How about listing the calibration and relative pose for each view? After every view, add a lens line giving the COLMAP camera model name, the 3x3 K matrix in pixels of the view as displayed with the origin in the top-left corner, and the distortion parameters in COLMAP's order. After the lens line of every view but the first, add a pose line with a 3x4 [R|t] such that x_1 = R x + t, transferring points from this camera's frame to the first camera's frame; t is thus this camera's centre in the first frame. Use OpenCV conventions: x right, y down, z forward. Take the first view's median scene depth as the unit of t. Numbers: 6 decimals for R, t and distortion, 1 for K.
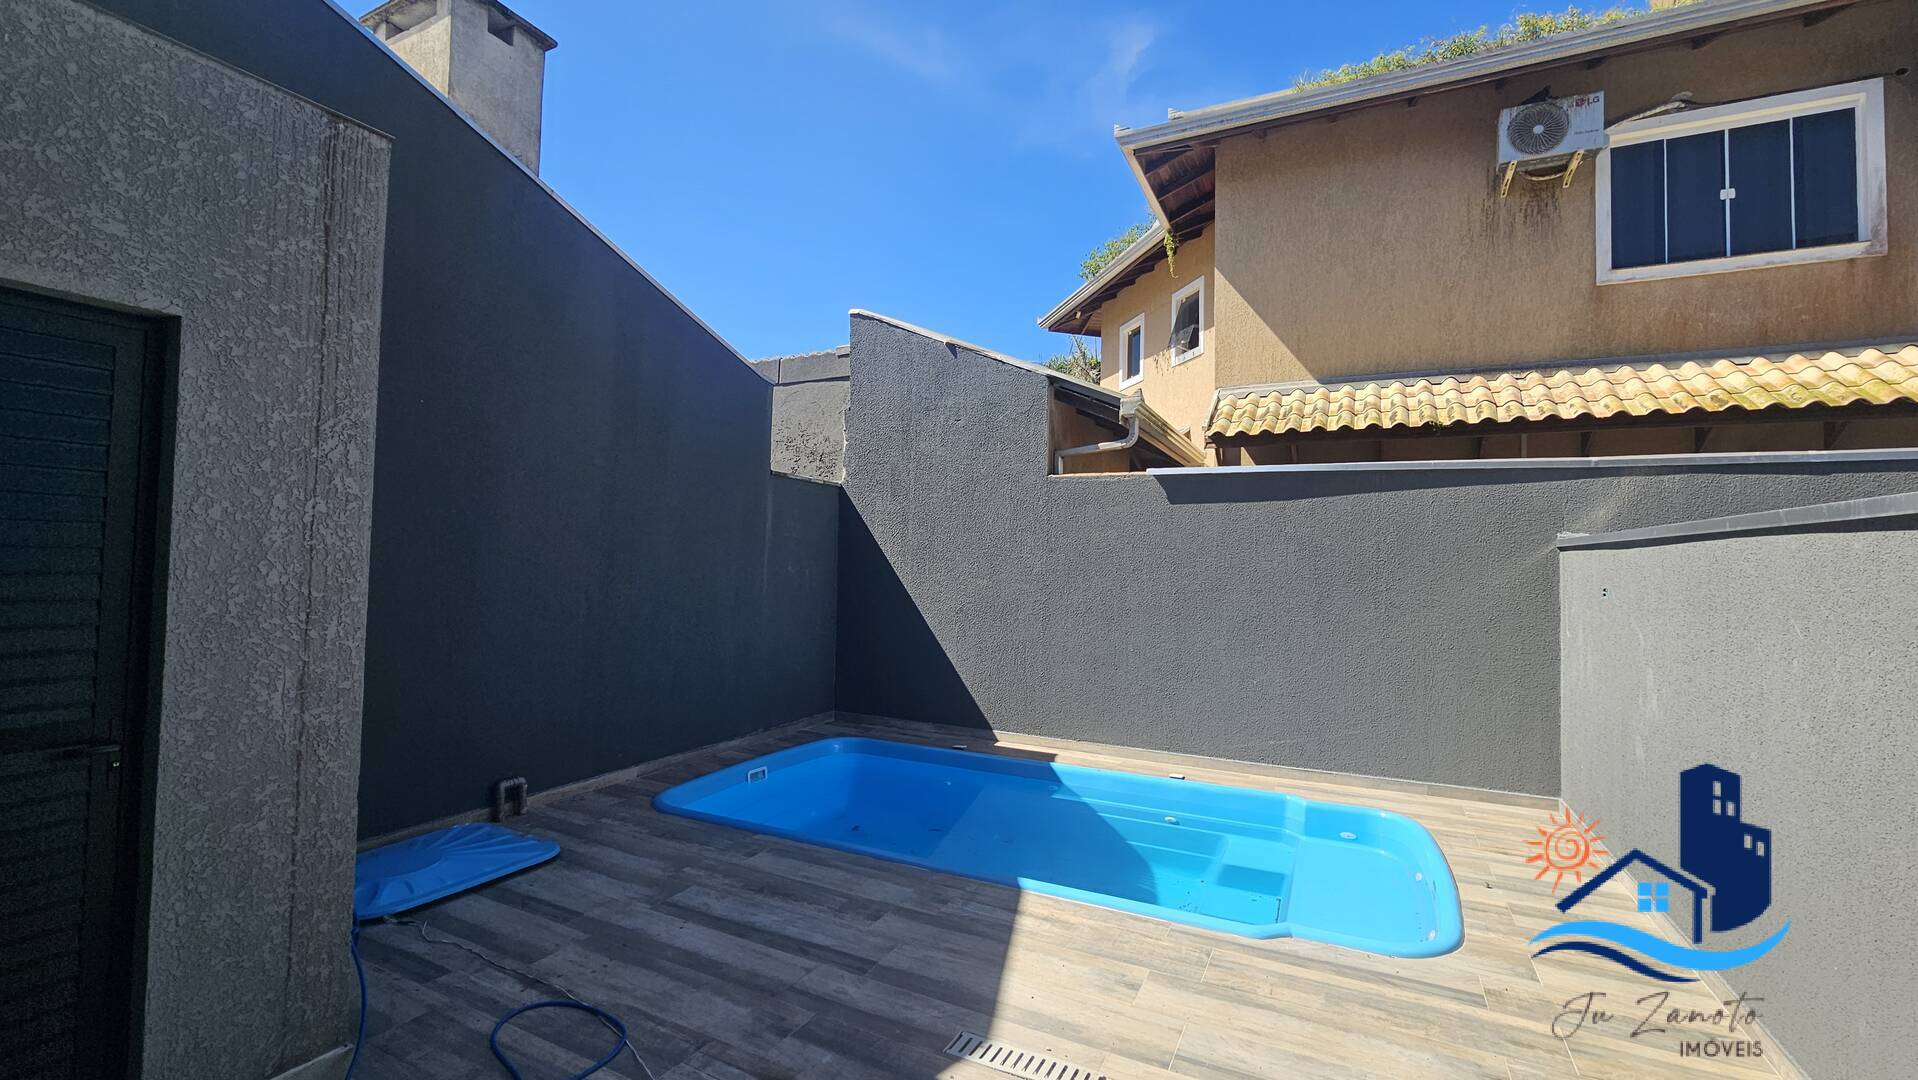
lens RADIAL K [[786.4, 0, 965.5], [0, 786.4, 539.0], [0, 0, 1]] dist [-0.005545, 0.000552]
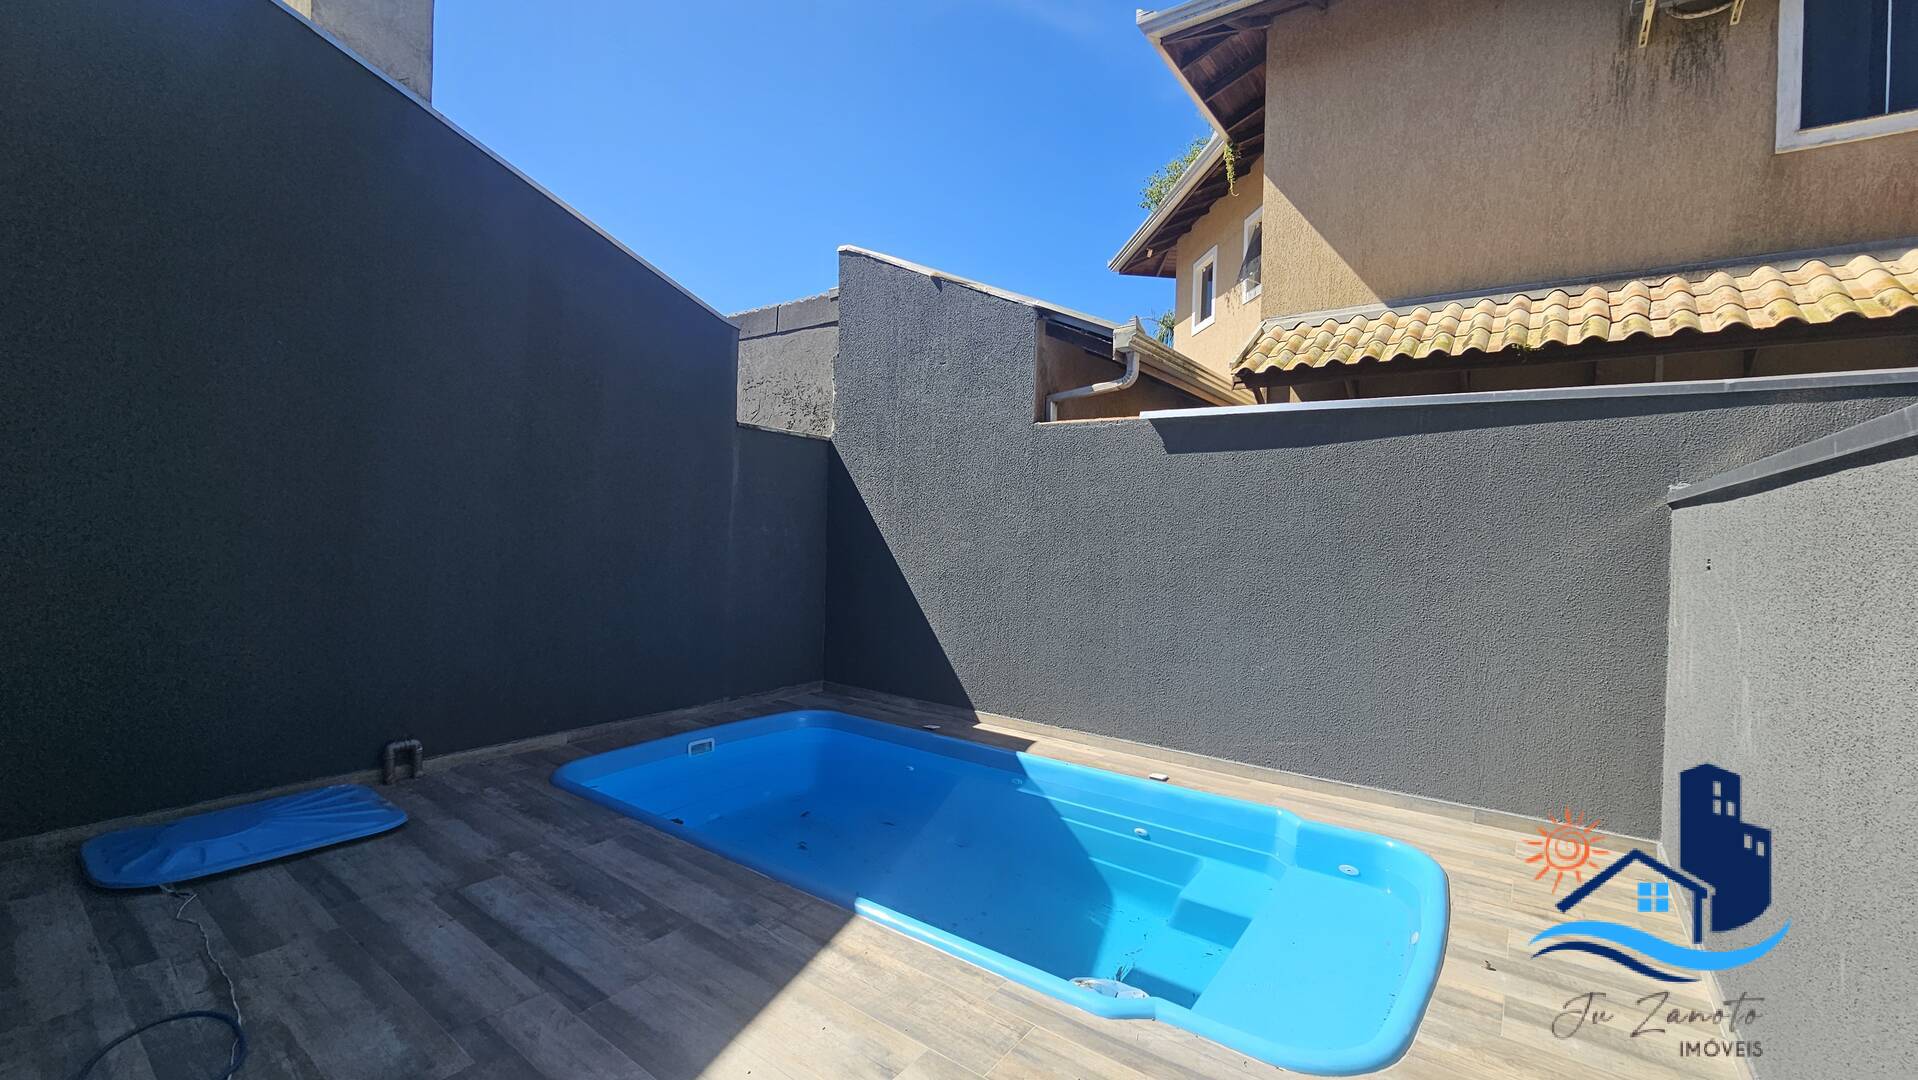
lens RADIAL K [[785.7, 0, 965.4], [0, 785.7, 535.6], [0, 0, 1]] dist [-0.003703, 0.000408]
pose [[0.985197, 0.010211, -0.171123, 0.213457], [-0.004097, 0.999342, 0.036046, 0.015169], [0.171378, -0.034811, 0.984590, 0.151427]]
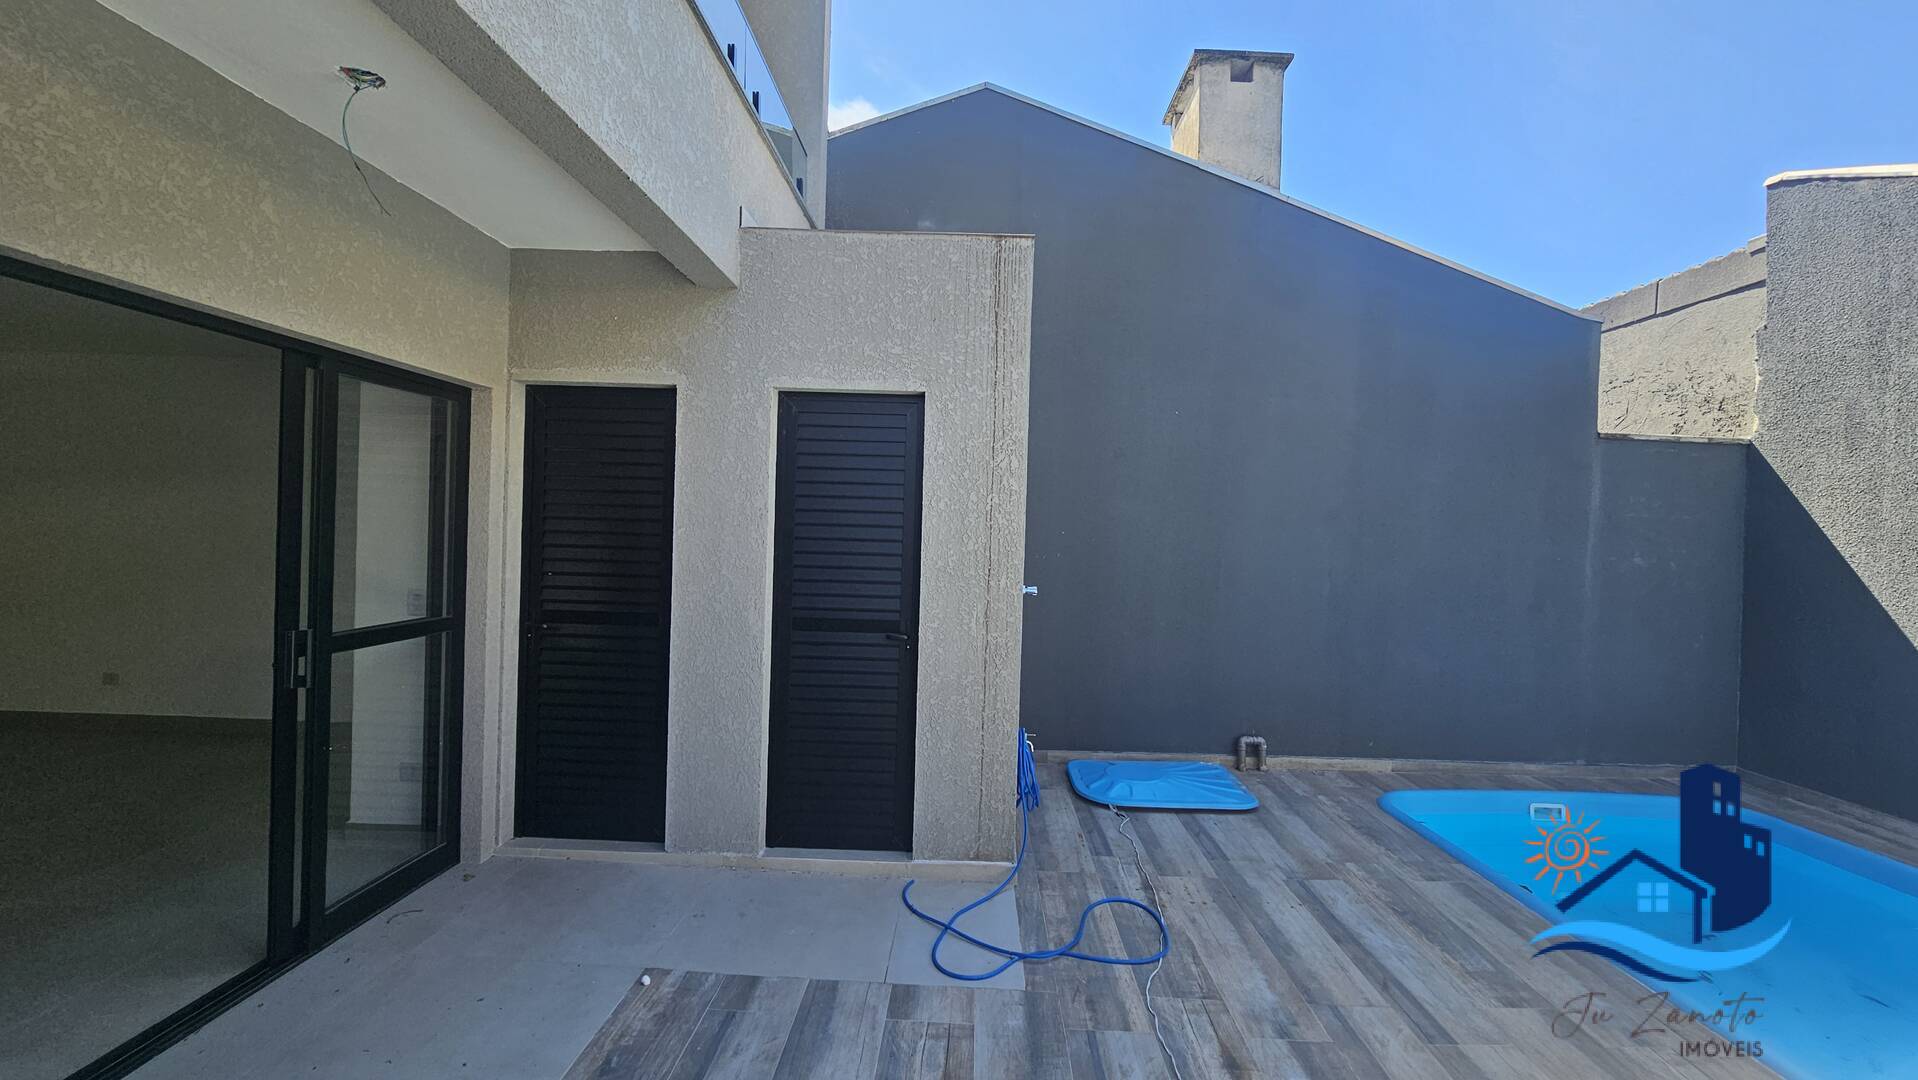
lens RADIAL K [[786.4, 0, 965.5], [0, 786.4, 539.0], [0, 0, 1]] dist [-0.005545, 0.000552]
pose [[0.438938, 0.002554, -0.898514, 0.208752], [0.007065, 0.999955, 0.006293, 0.010198], [0.898489, -0.009110, 0.438901, 0.113753]]
